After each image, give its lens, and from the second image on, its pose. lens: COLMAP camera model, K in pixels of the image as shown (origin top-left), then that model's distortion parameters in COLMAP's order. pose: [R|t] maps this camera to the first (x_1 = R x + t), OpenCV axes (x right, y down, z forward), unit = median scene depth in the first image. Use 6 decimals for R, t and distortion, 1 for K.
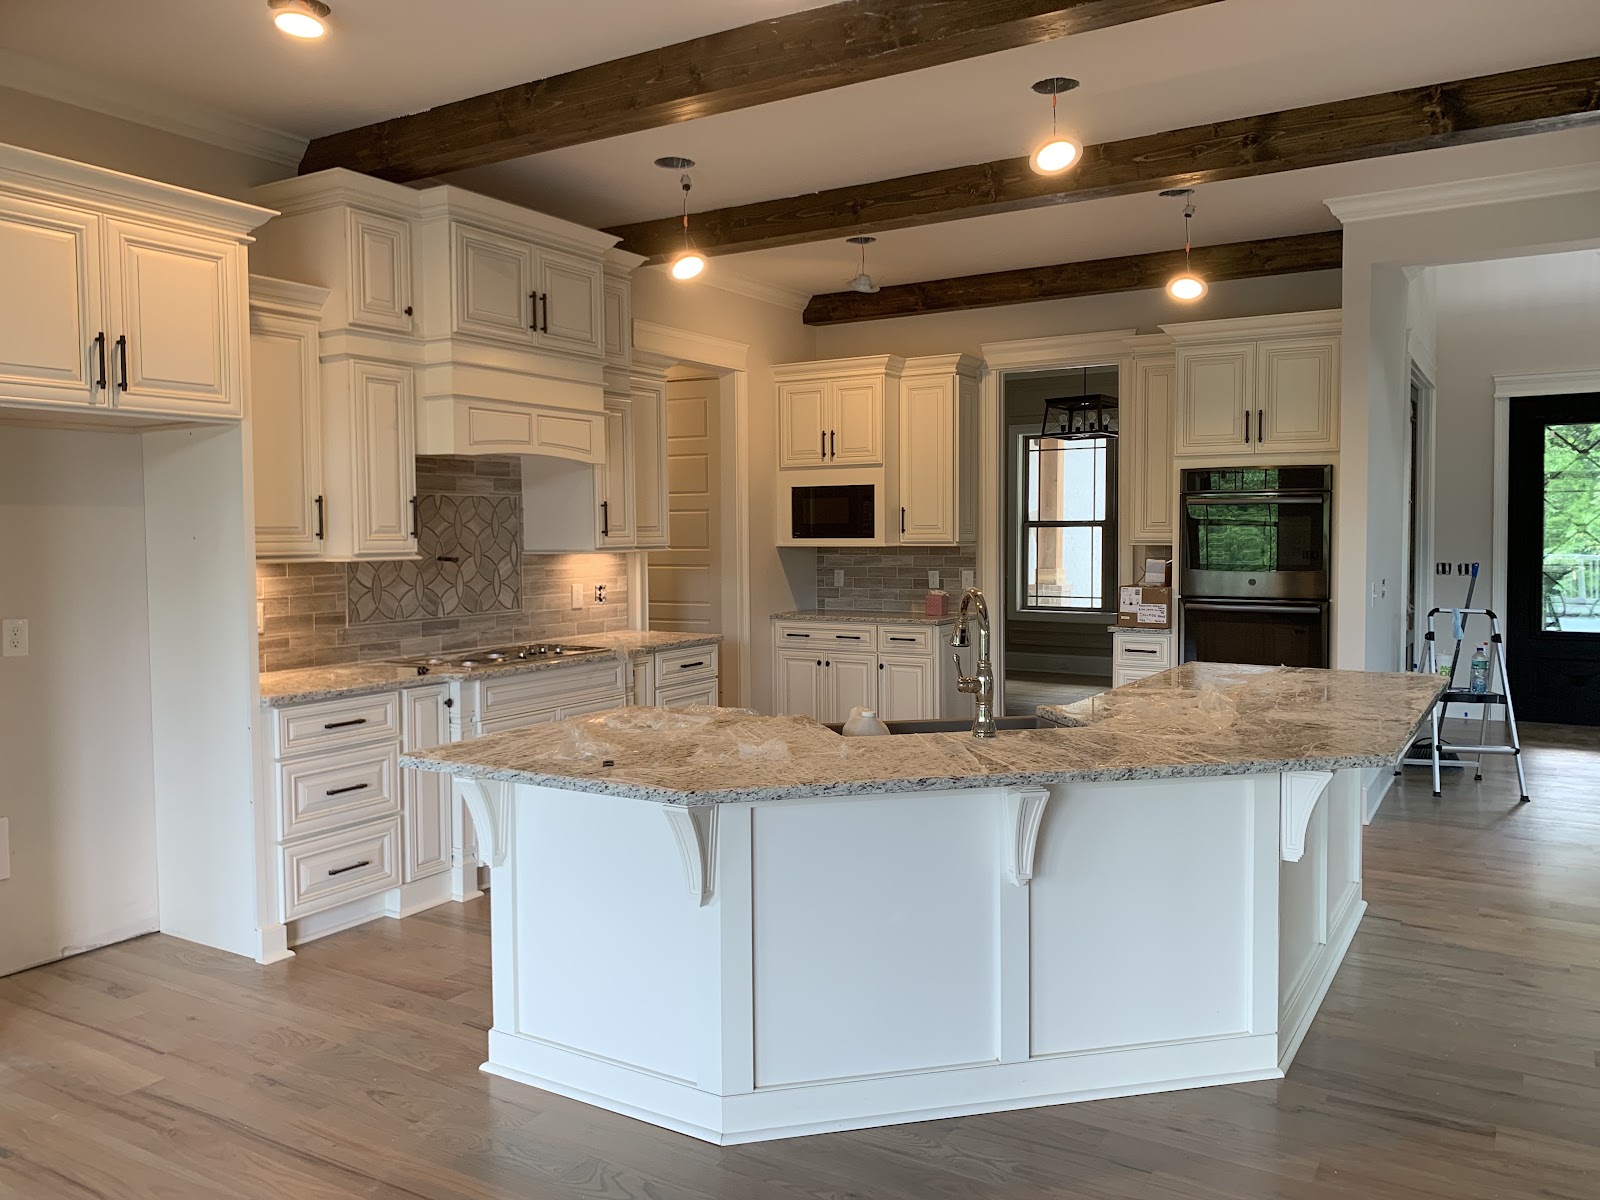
lens RADIAL K [[1233.8, 0, 797.9], [0, 1233.8, 571.0], [0, 0, 1]] dist [0.008251, 0.002423]
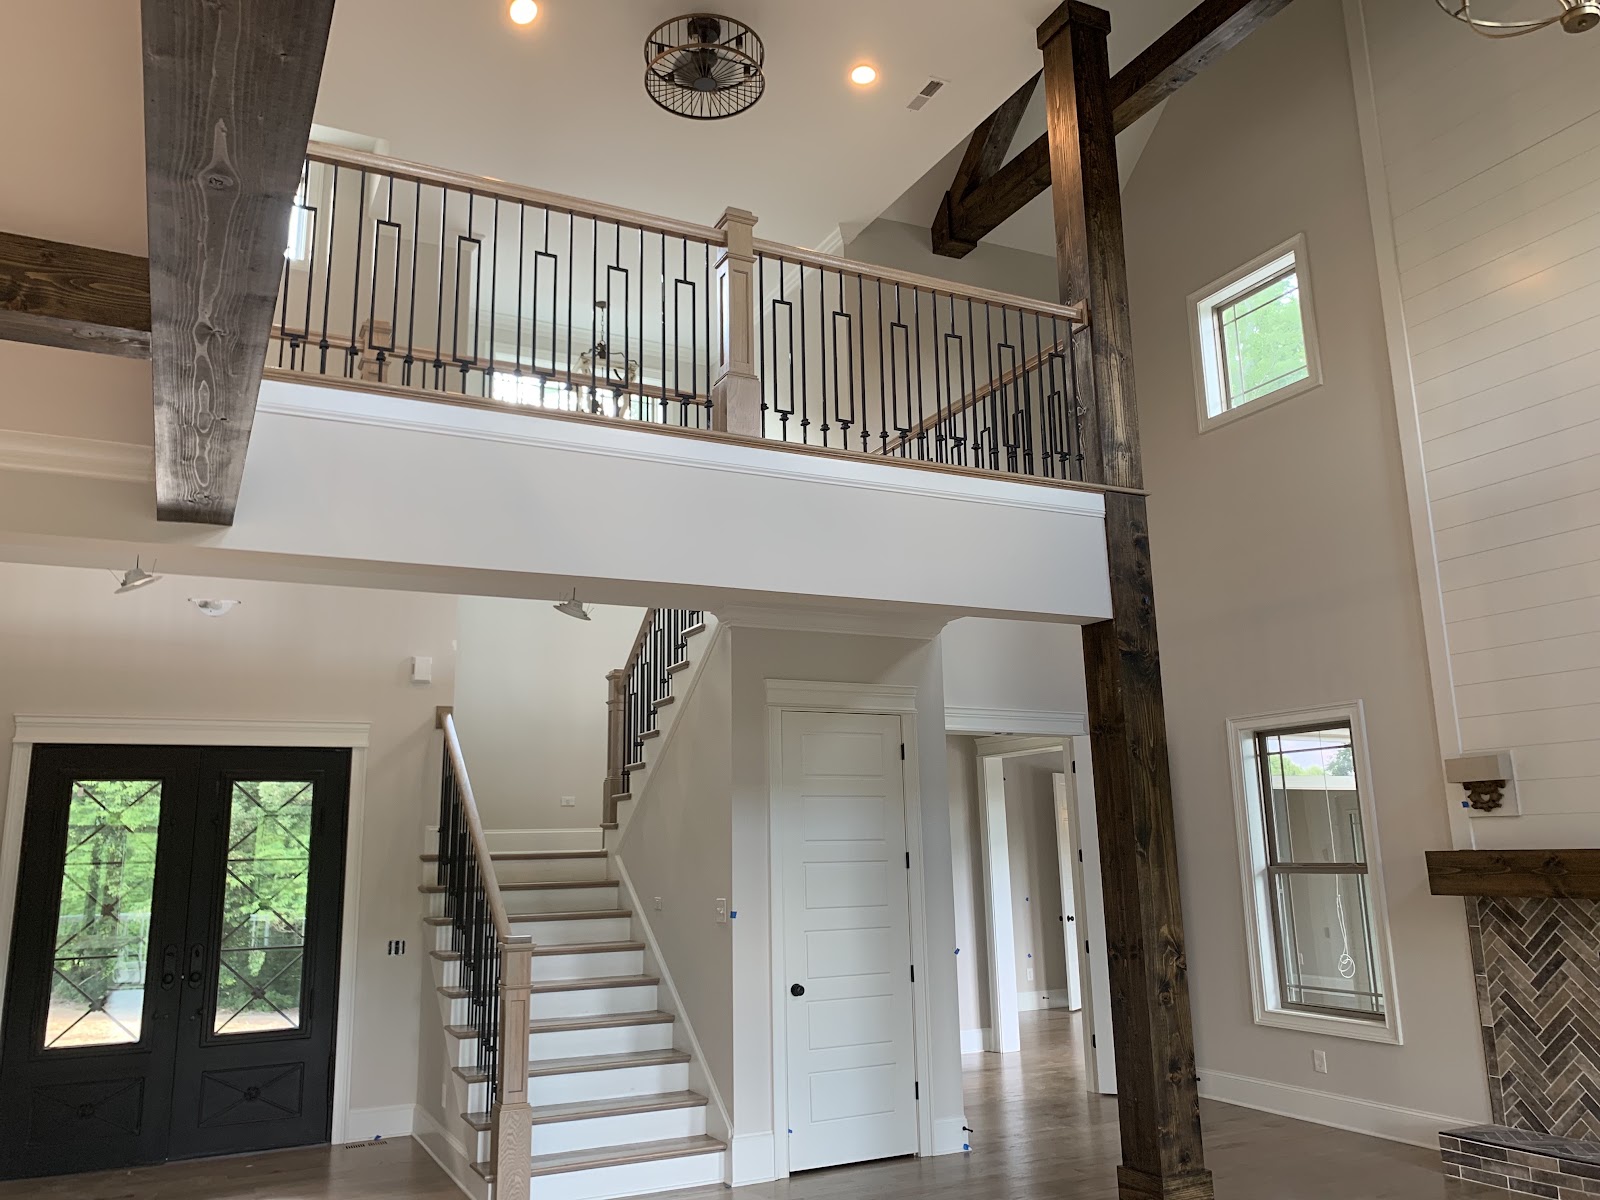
lens RADIAL K [[1210.3, 0, 789.4], [0, 1210.3, 583.6], [0, 0, 1]] dist [0.034910, -0.050139]
pose [[0.532453, 0.175525, 0.828061, 0.216272], [0.049416, 0.970150, -0.237419, -0.038324], [-0.845016, 0.167334, 0.507885, 0.223924]]
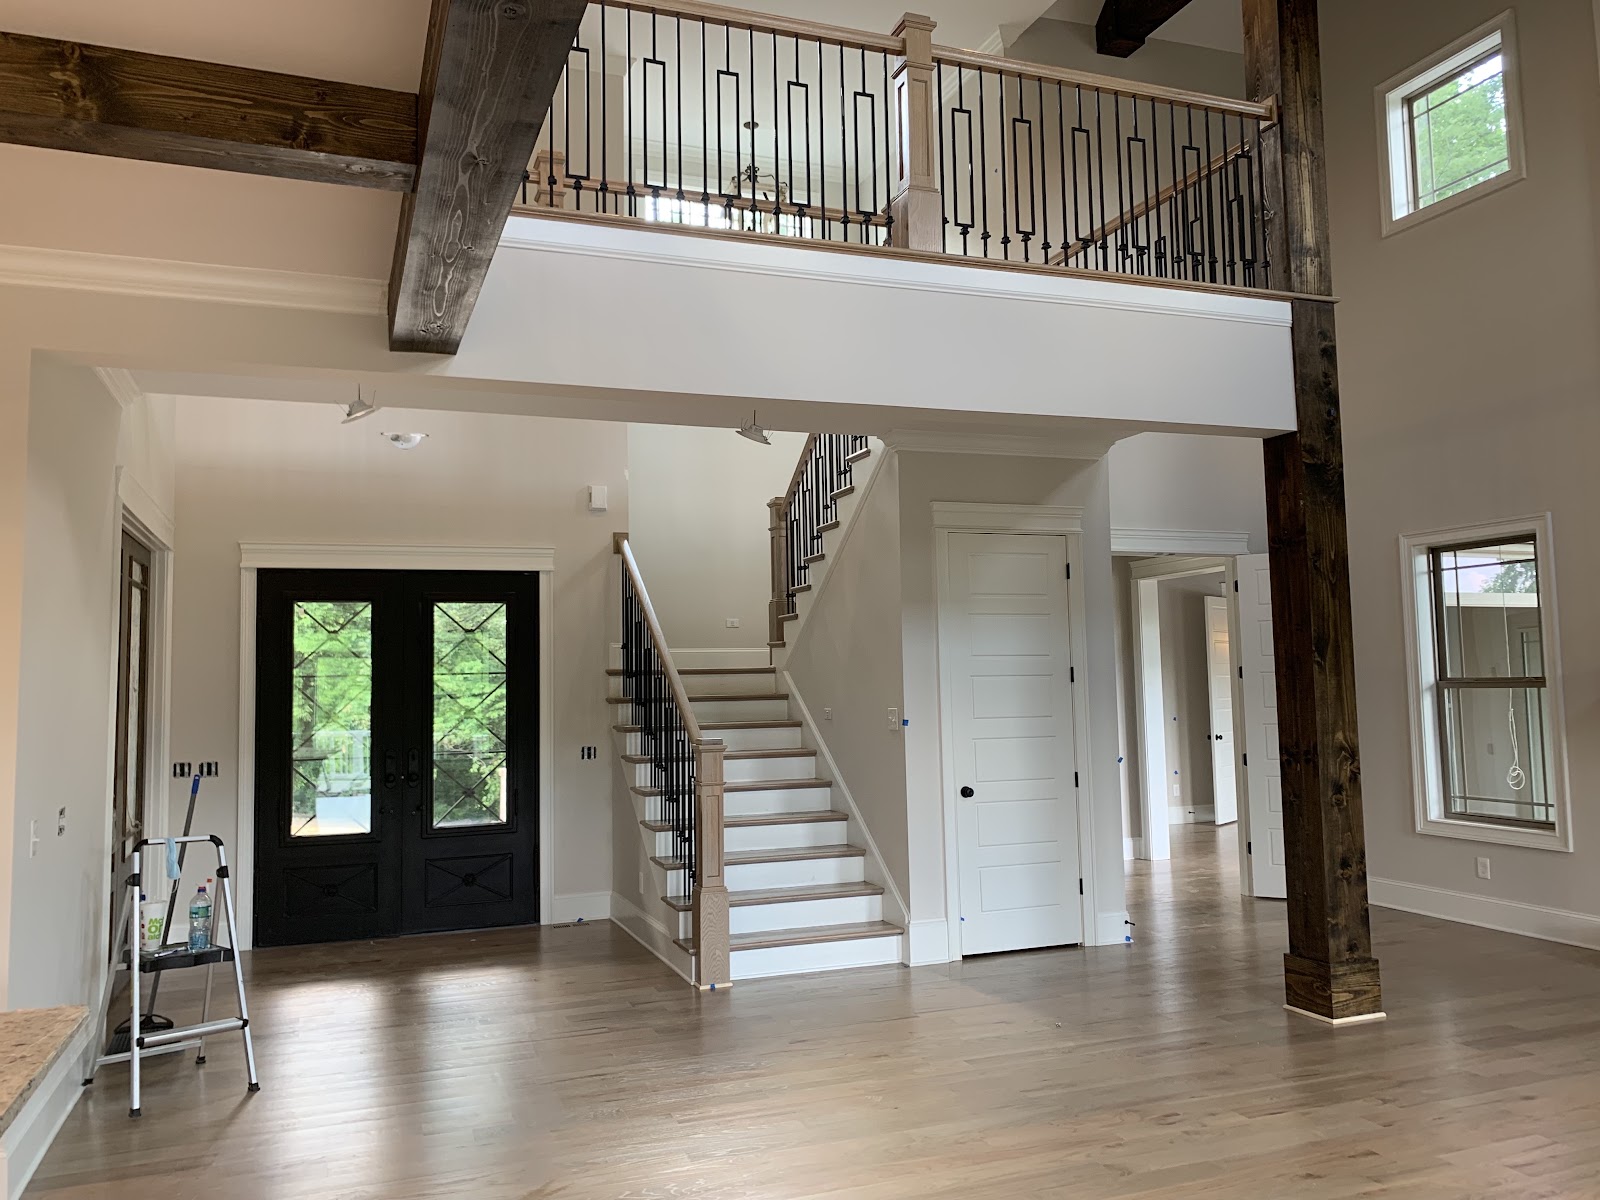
lens RADIAL K [[1212.5, 0, 788.5], [0, 1212.5, 583.8], [0, 0, 1]] dist [0.003007, -0.001074]
pose [[0.617654, 0.056612, 0.784410, 0.177843], [0.045791, 0.993125, -0.107731, -0.026127], [-0.785116, 0.102459, 0.610815, 0.241672]]
